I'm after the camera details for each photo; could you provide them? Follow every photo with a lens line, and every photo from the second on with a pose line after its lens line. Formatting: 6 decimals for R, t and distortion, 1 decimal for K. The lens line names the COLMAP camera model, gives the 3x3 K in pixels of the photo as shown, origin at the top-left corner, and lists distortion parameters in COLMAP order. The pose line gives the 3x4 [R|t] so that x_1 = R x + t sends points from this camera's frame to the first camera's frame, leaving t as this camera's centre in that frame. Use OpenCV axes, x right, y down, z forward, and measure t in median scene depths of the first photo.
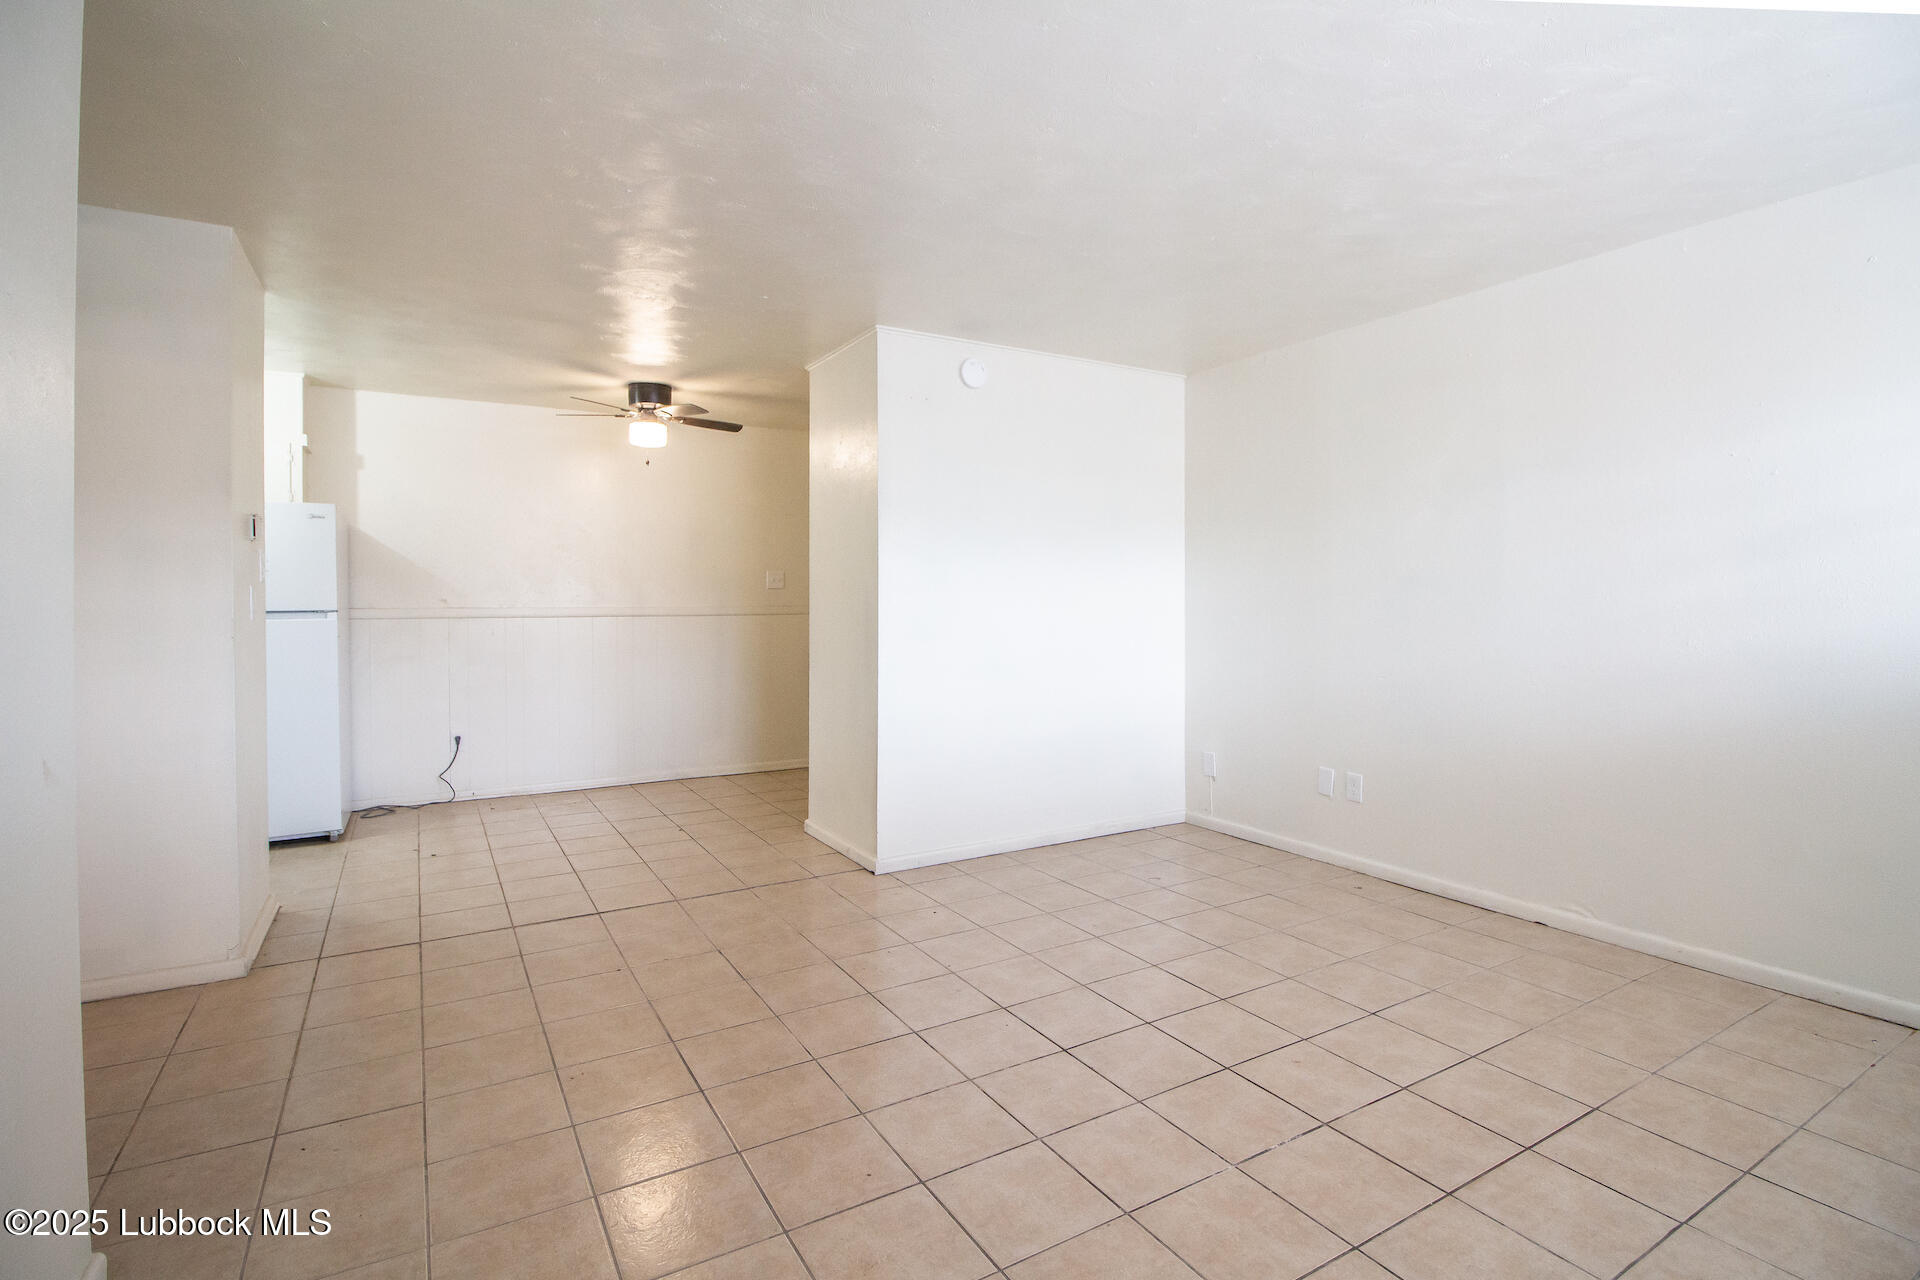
lens RADIAL K [[944.5, 0, 994.7], [0, 944.5, 592.9], [0, 0, 1]] dist [-0.000916, -0.009812]
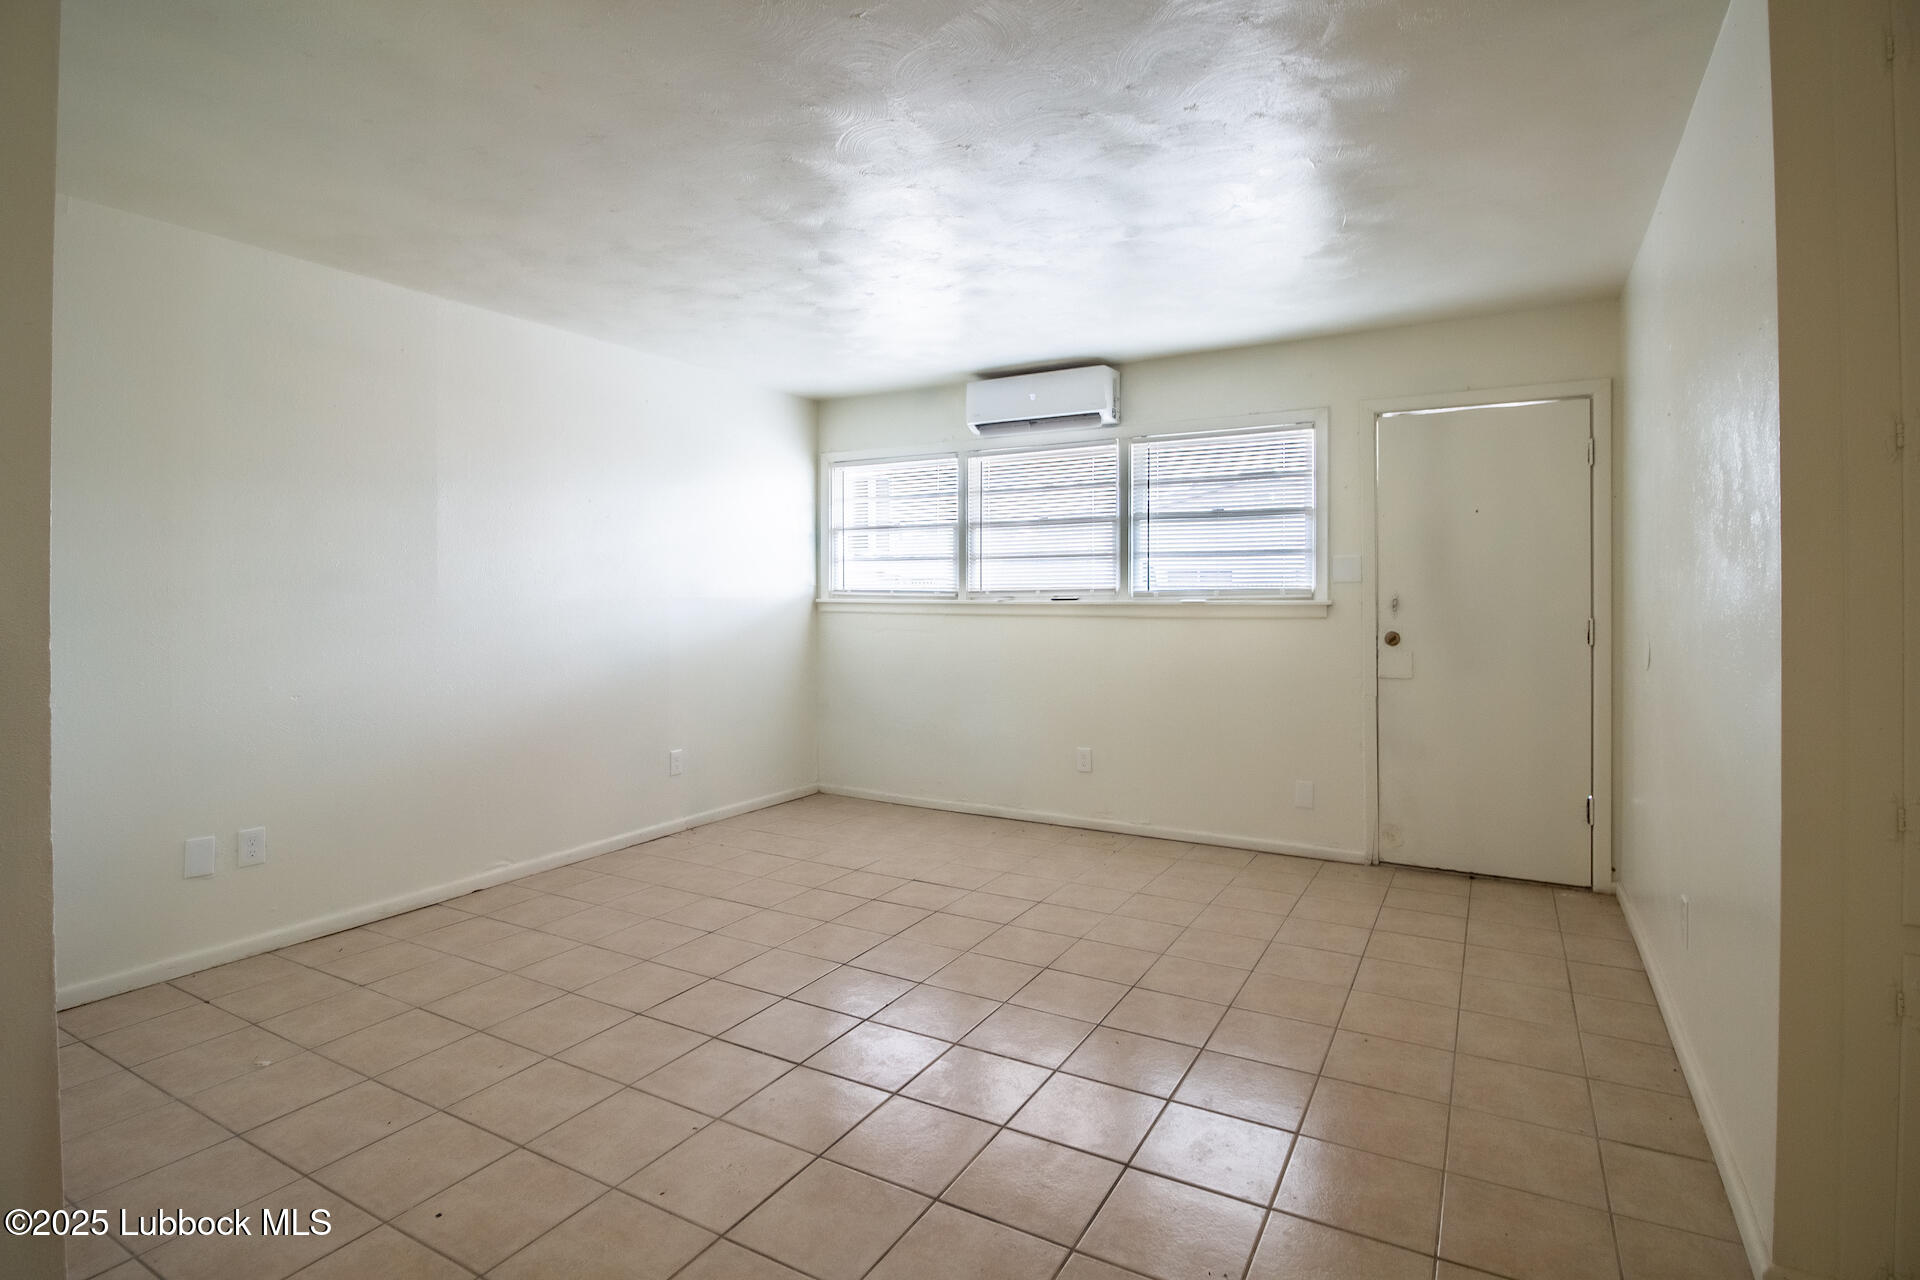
lens RADIAL K [[944.5, 0, 994.7], [0, 944.5, 592.9], [0, 0, 1]] dist [-0.000916, -0.009812]
pose [[-0.503626, 0.002674, 0.863918, -0.710516], [-0.000253, 0.999995, -0.003242, 0.009477], [-0.863922, -0.001851, -0.503623, 1.103324]]
